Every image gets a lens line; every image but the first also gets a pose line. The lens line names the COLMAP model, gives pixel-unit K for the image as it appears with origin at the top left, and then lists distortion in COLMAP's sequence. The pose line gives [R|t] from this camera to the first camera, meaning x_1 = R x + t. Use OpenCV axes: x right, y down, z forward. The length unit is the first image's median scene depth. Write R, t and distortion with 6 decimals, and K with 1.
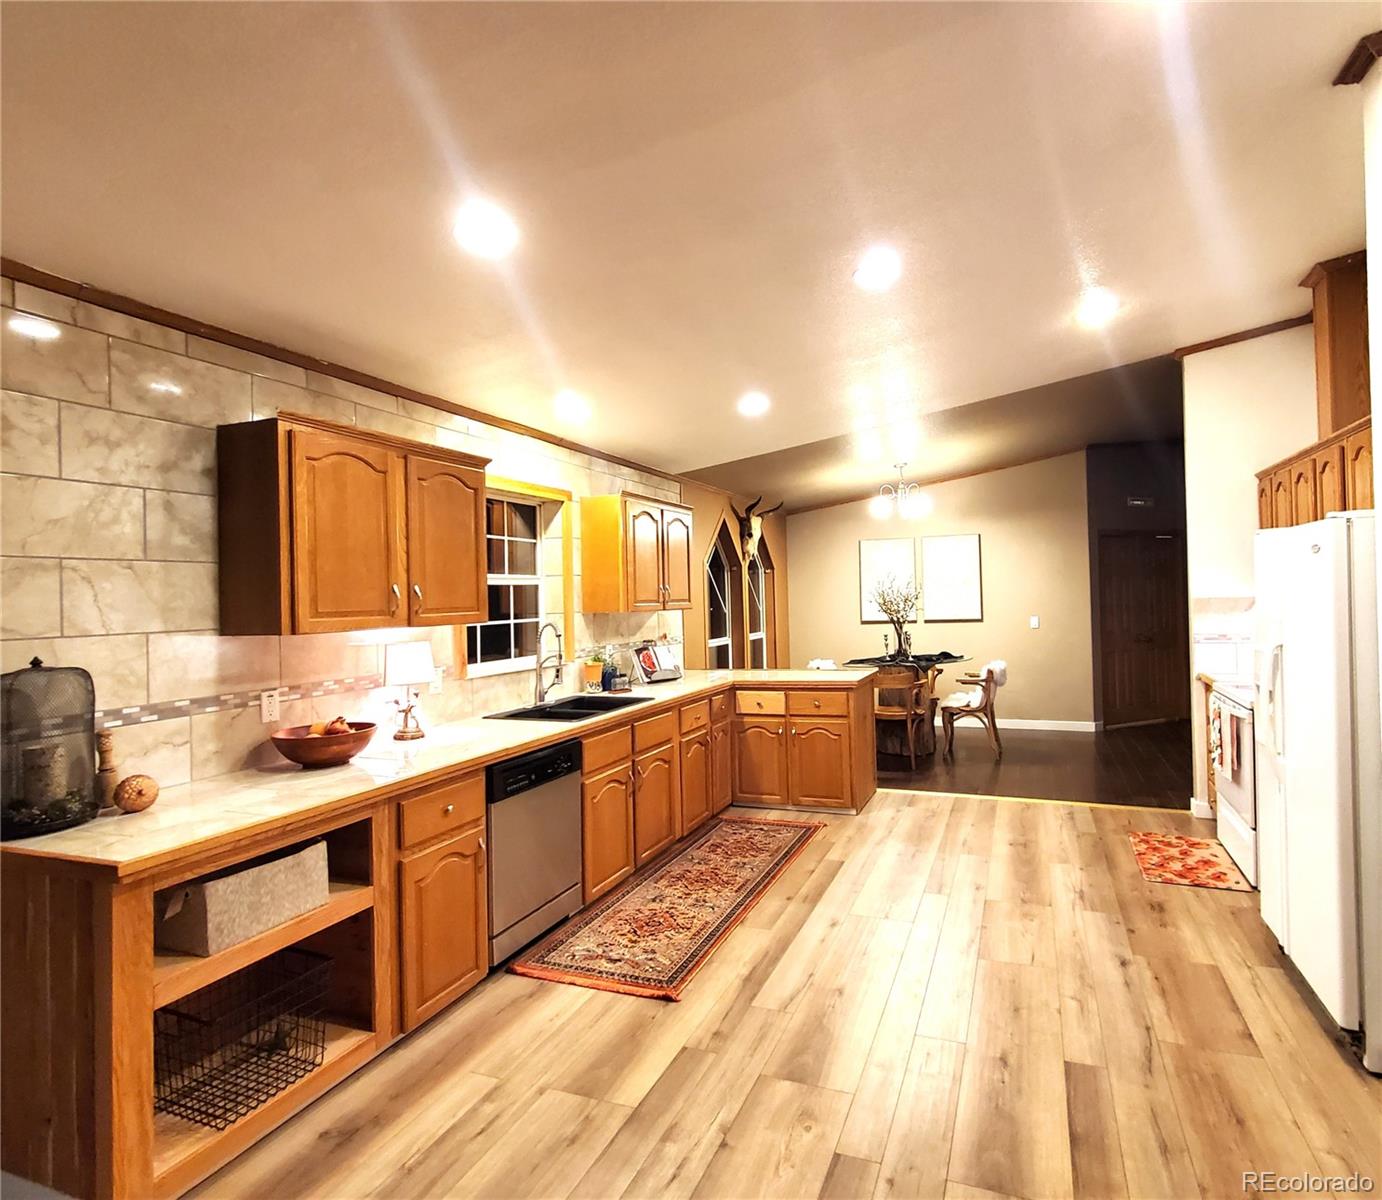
lens RADIAL K [[825.6, 0, 691.0], [0, 825.6, 600.0], [0, 0, 1]] dist [-0.002516, -0.001008]
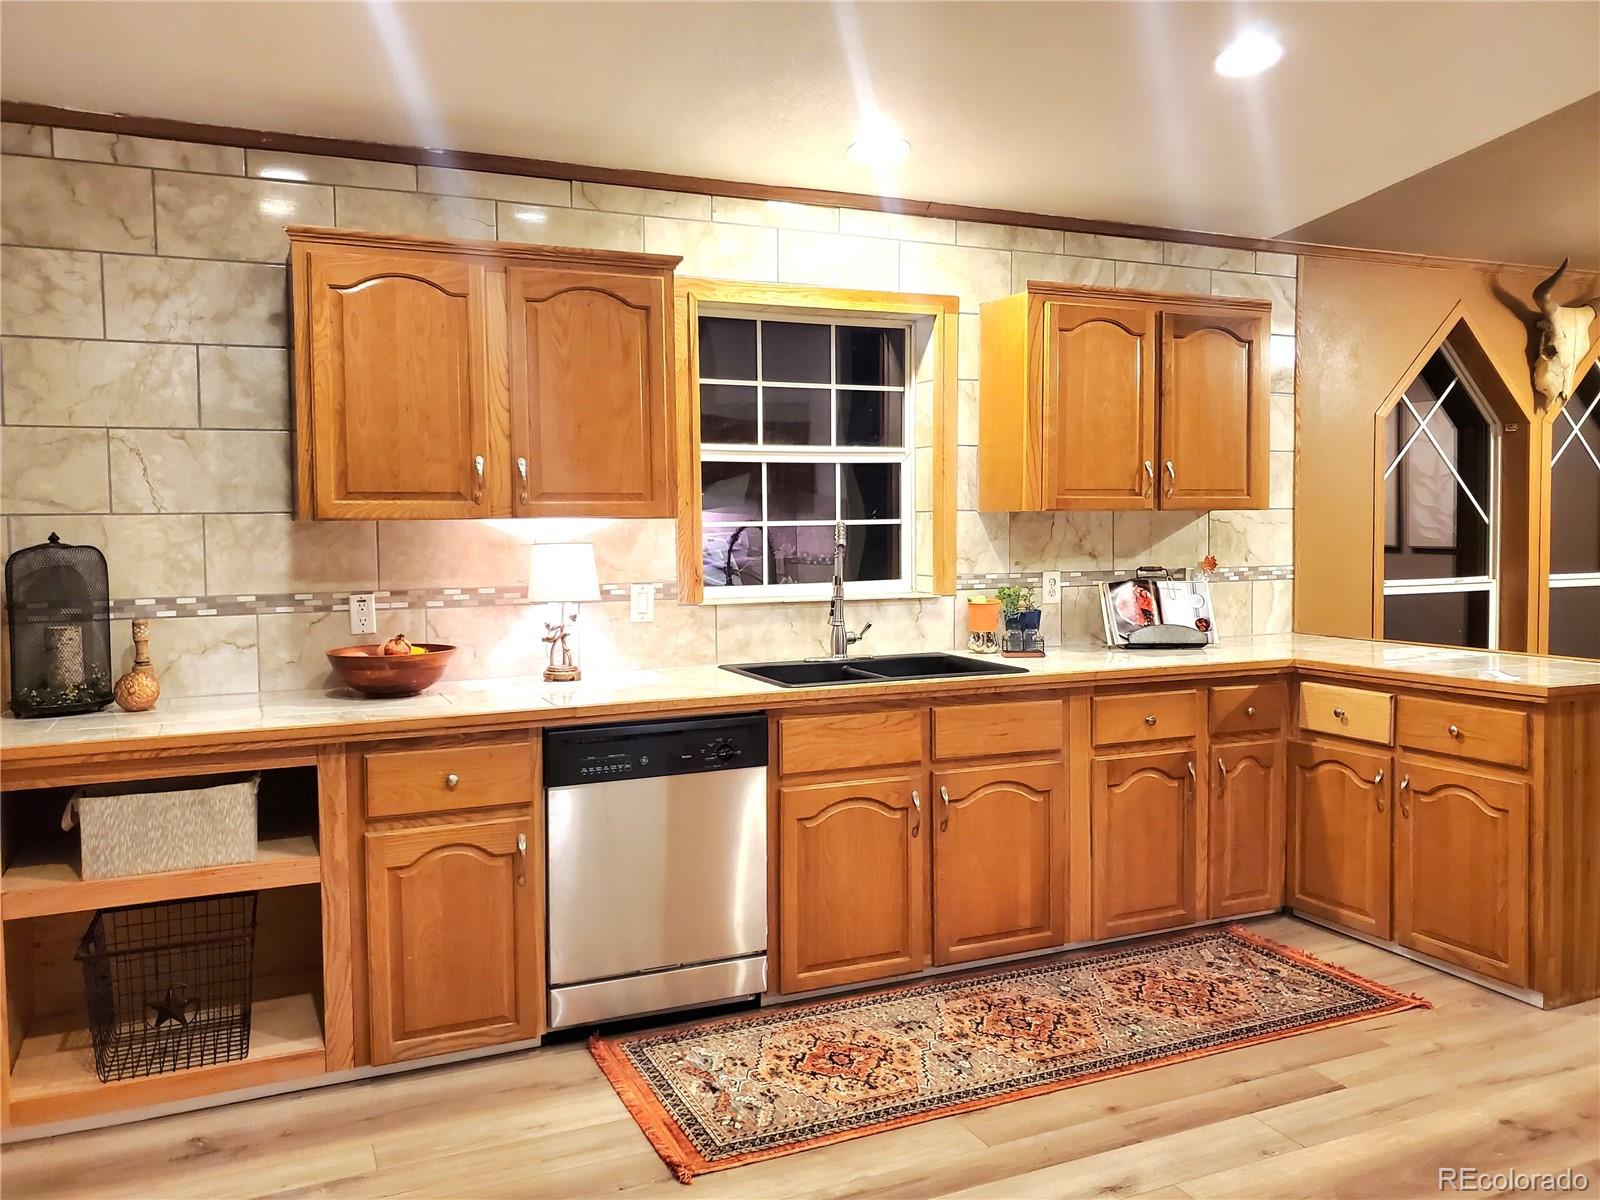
lens RADIAL K [[1264.5, 0, 800.0], [0, 1264.5, 600.0], [0, 0, 1]] dist [0.011298, 0.001710]
pose [[0.678369, 0.062539, -0.732055, 0.692371], [-0.012918, 0.997232, 0.073222, 0.023393], [0.734608, -0.040215, 0.677299, 0.518370]]
